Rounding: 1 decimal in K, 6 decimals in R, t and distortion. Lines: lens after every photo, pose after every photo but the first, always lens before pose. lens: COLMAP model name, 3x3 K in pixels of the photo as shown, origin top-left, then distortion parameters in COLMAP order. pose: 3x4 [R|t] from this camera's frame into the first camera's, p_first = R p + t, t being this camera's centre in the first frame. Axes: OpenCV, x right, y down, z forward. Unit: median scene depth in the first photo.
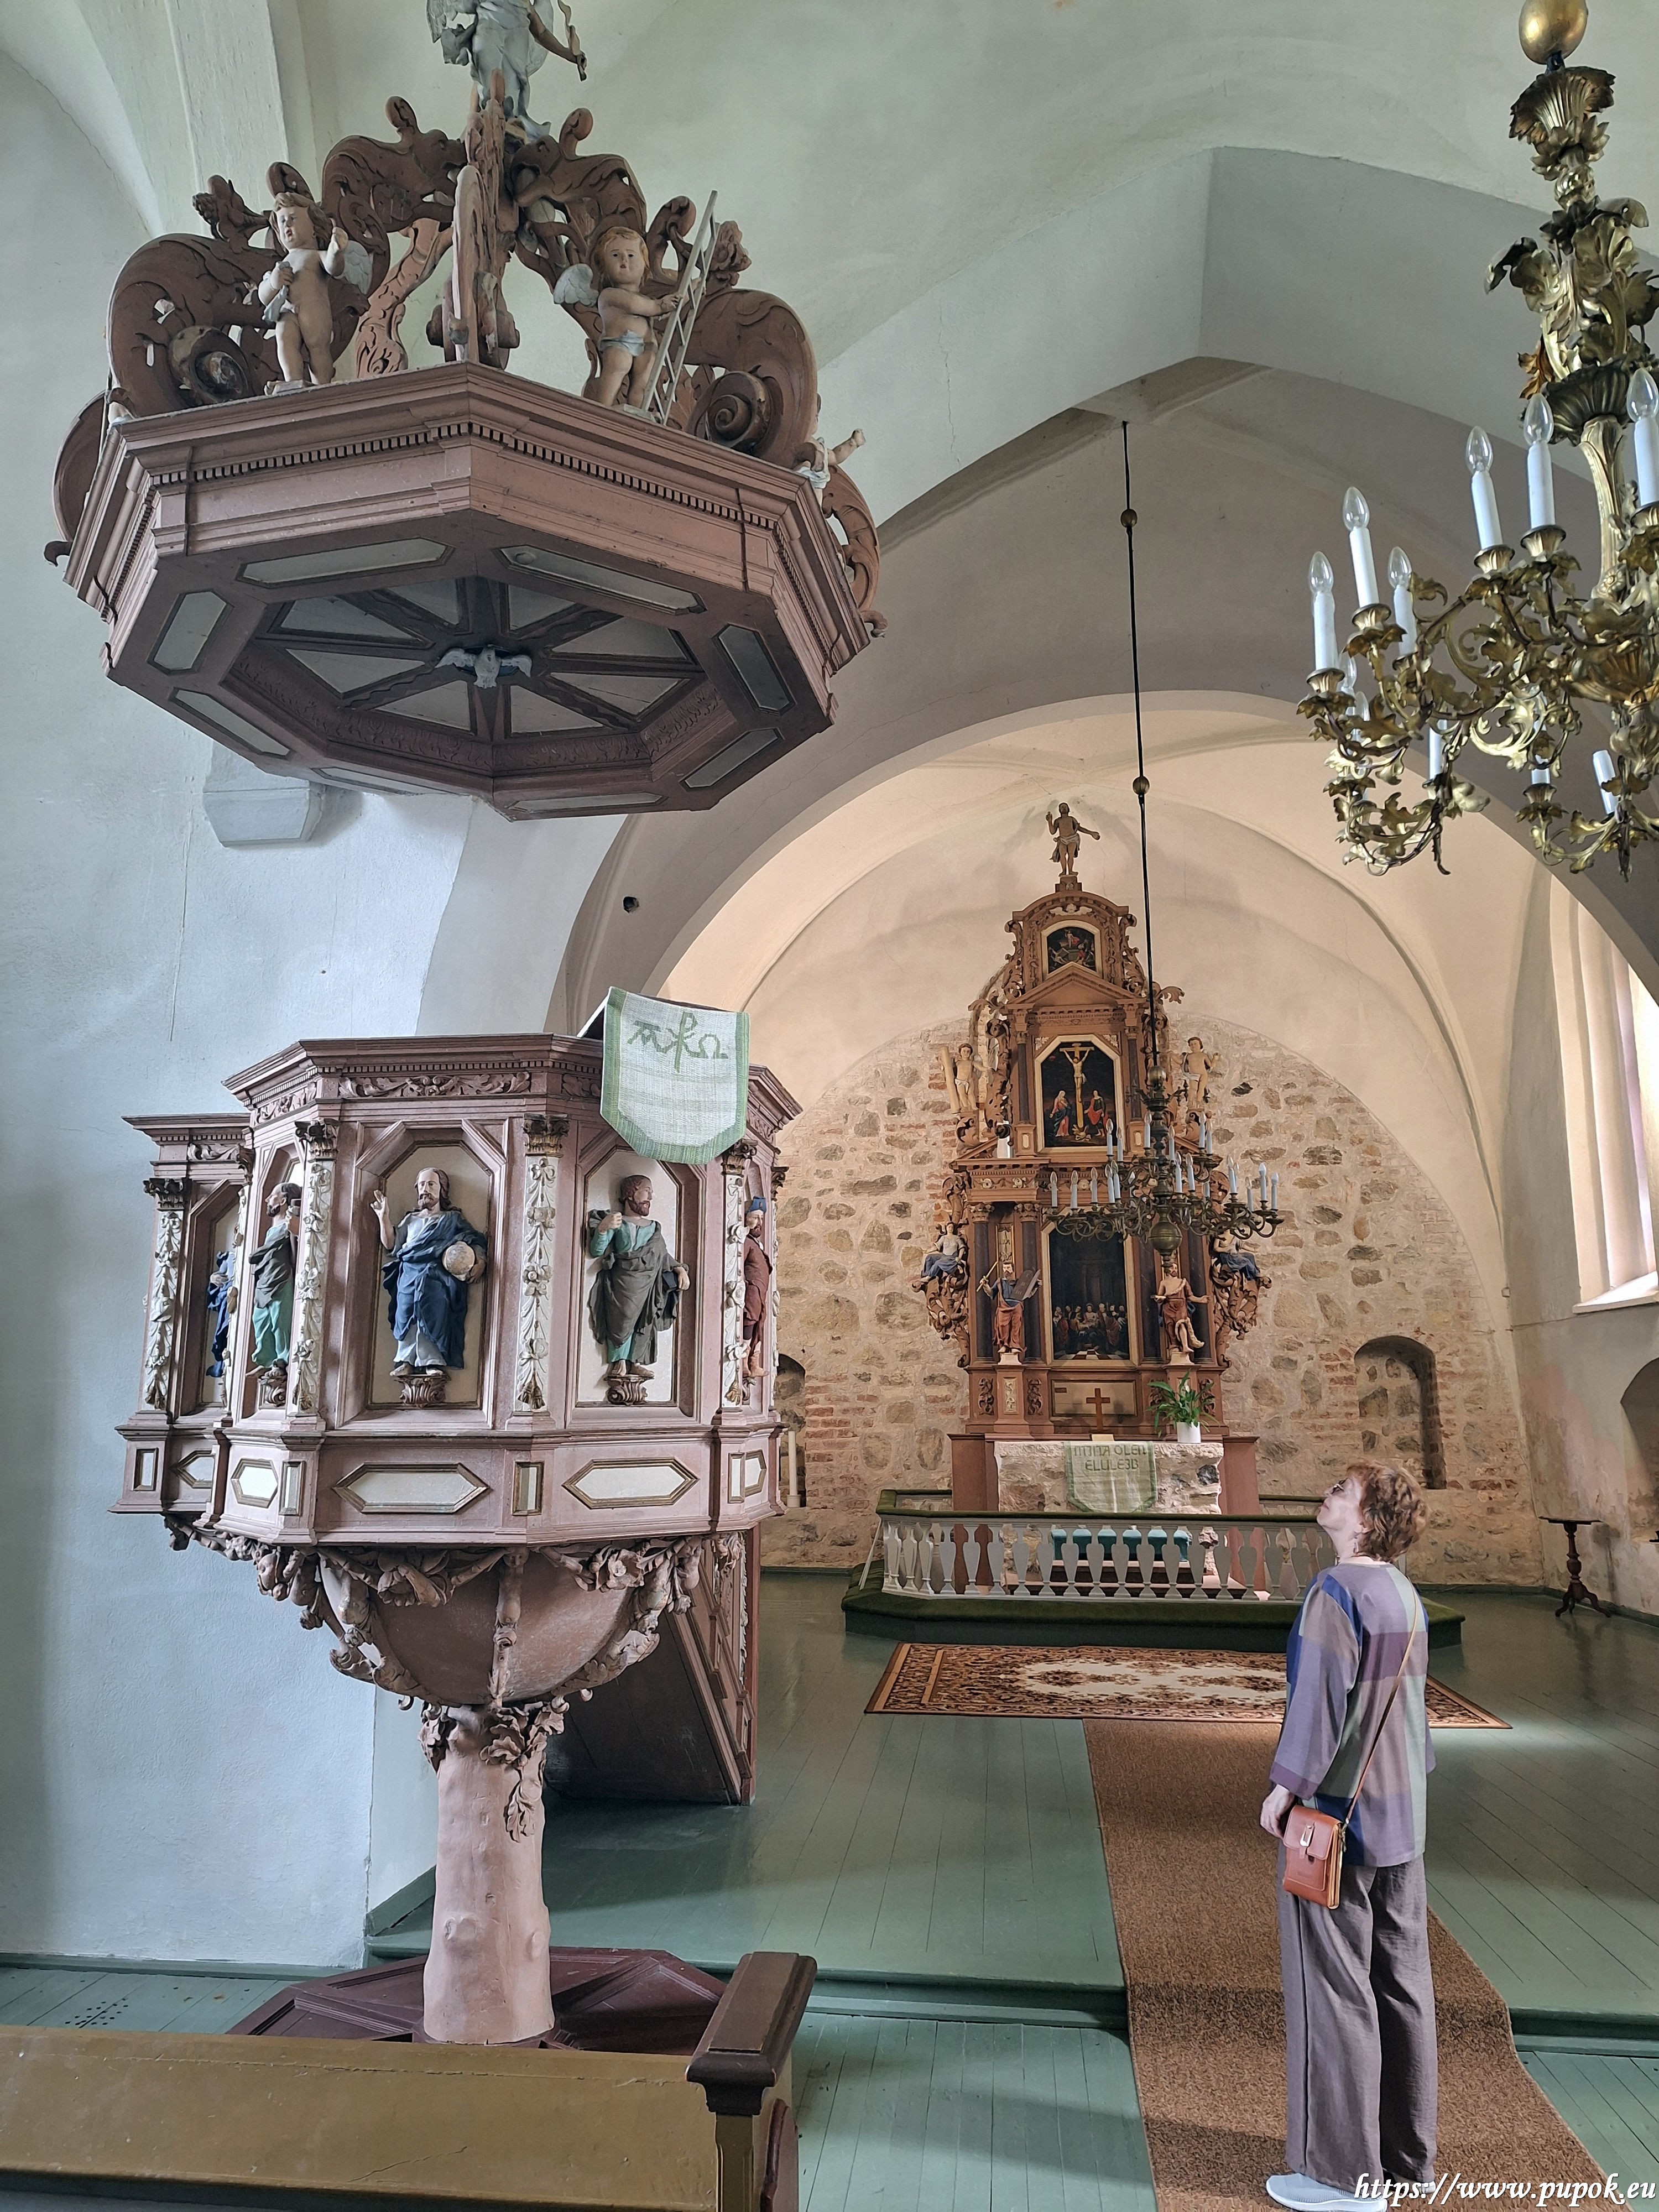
lens RADIAL K [[1461.2, 0, 821.0], [0, 1461.2, 1067.0], [0, 0, 1]] dist [0.111926, -0.229016]
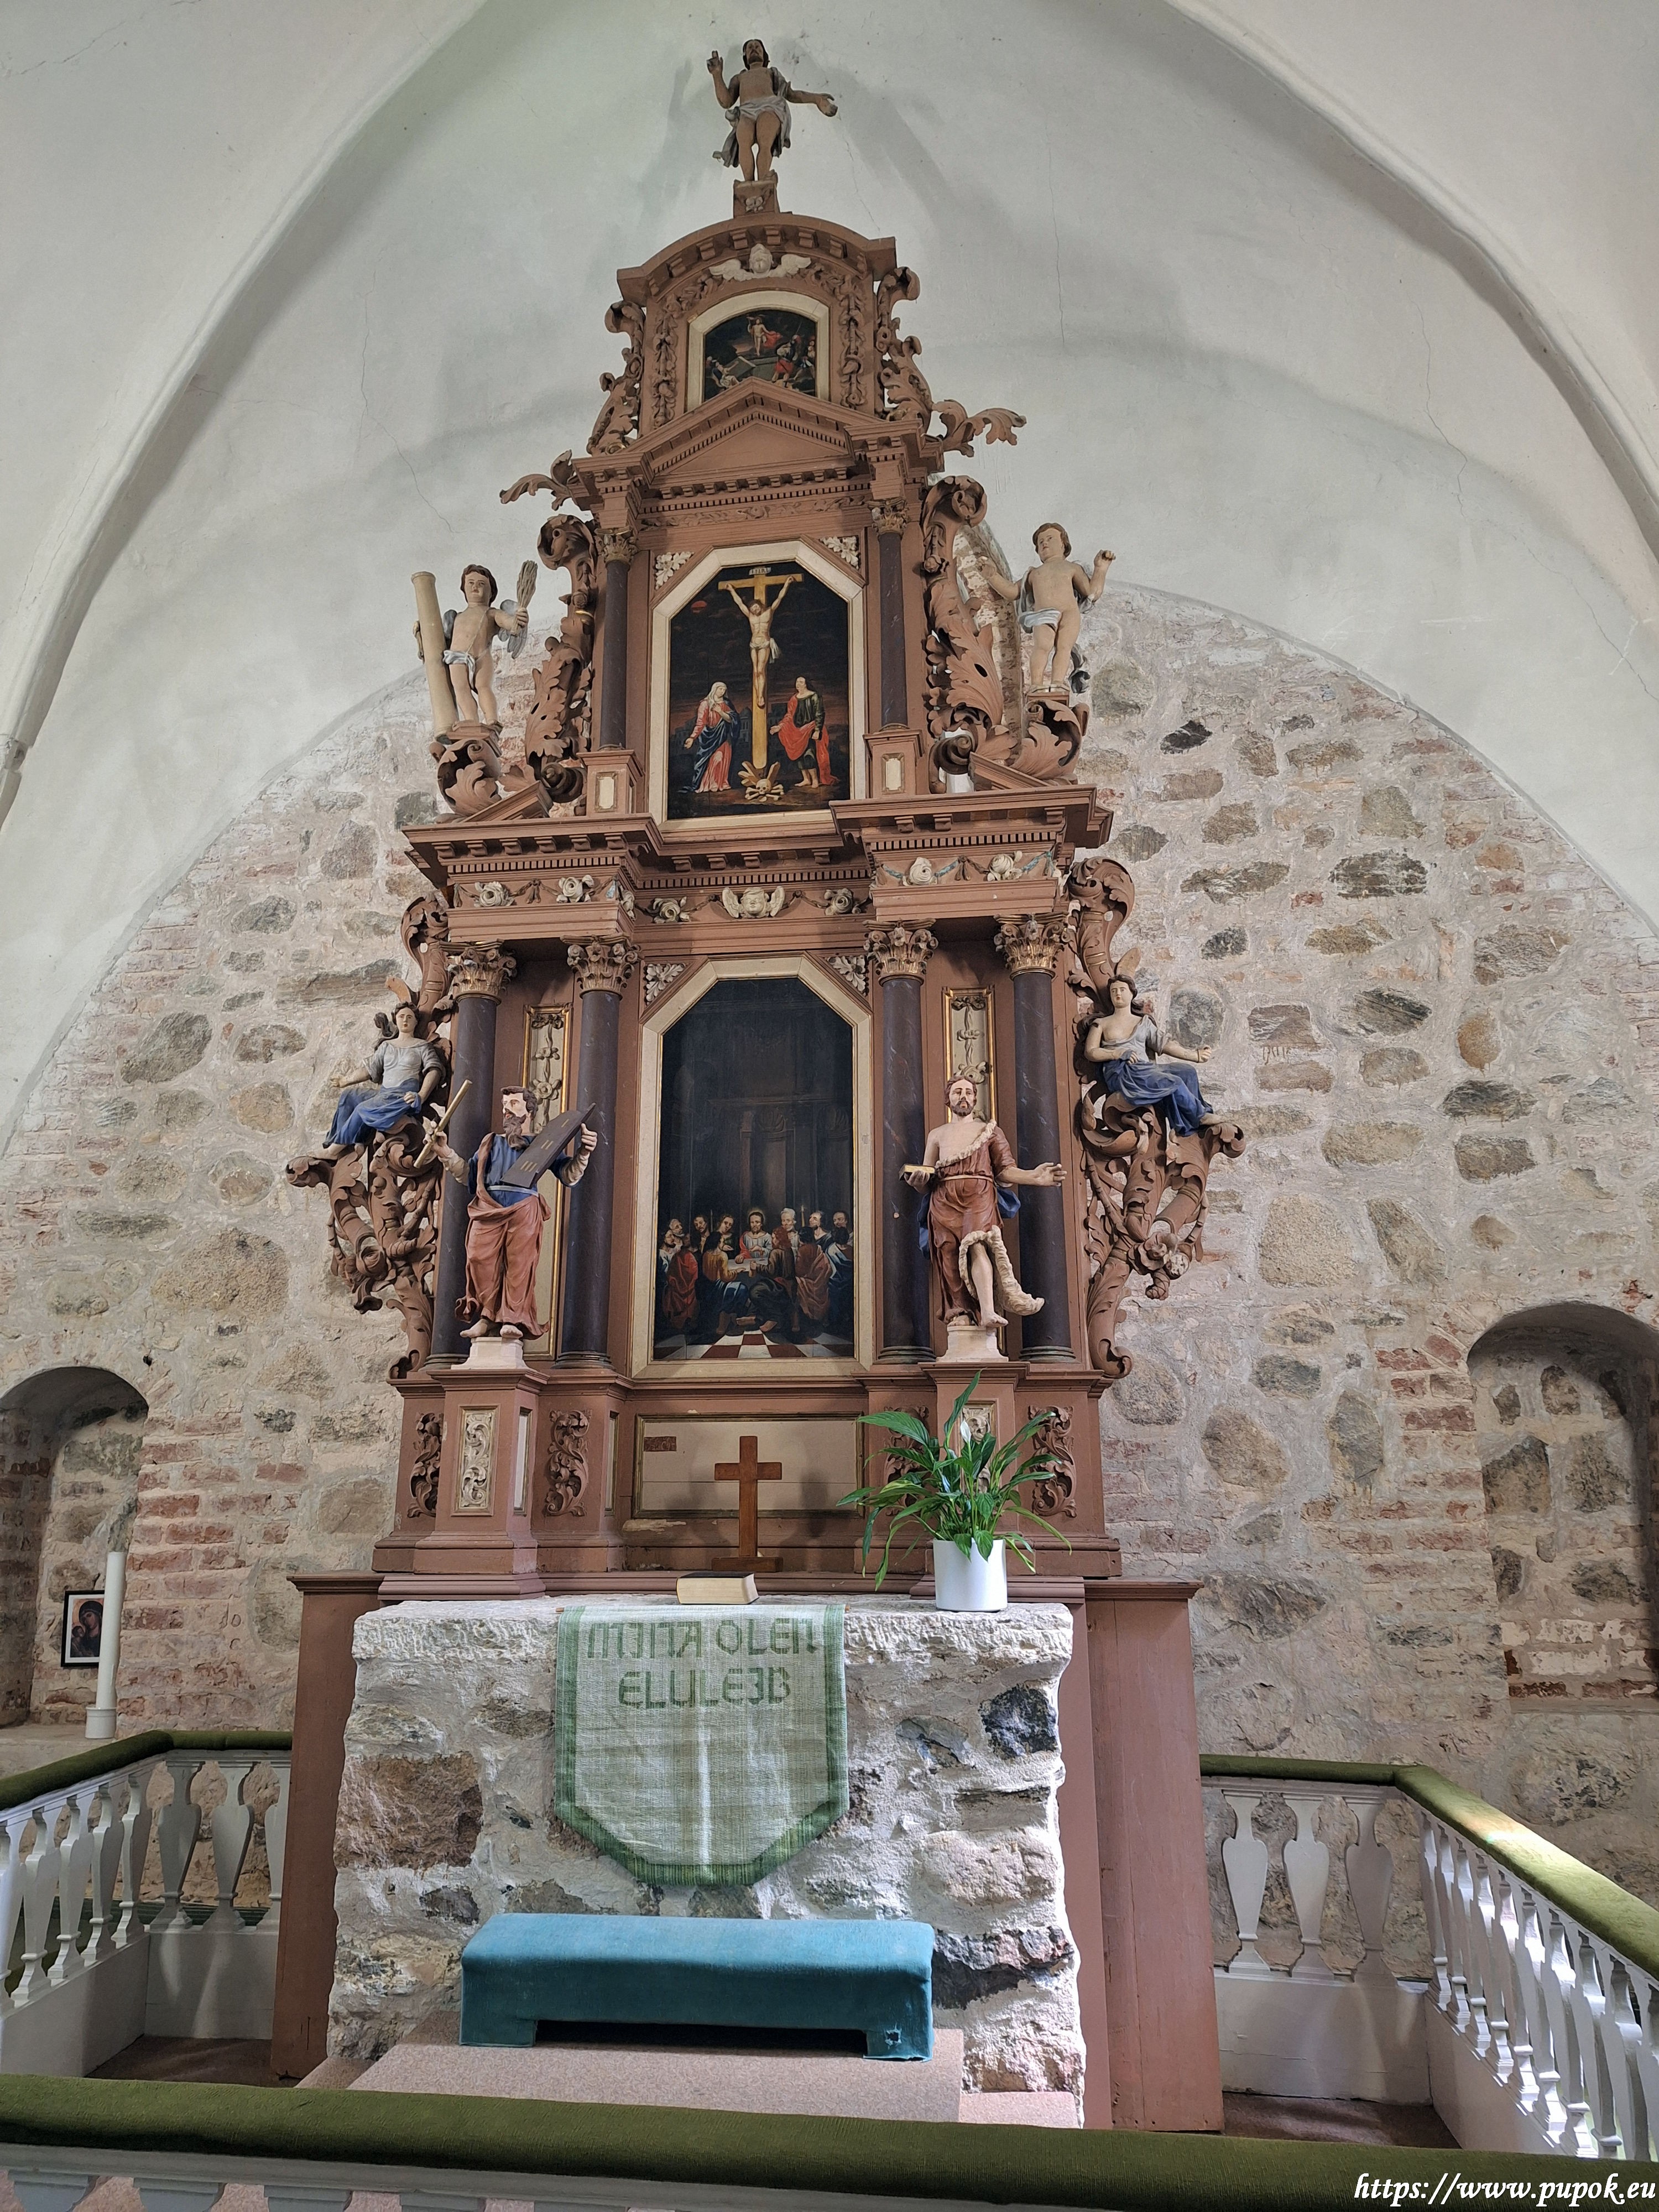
lens RADIAL K [[1459.7, 0, 829.5], [0, 1459.7, 1106.0], [0, 0, 1]] dist [0.107718, -0.164558]
pose [[0.999953, -0.002946, -0.009248, 0.195674], [0.002737, 0.999743, -0.022505, 0.137106], [0.009312, 0.022479, 0.999704, 0.603916]]
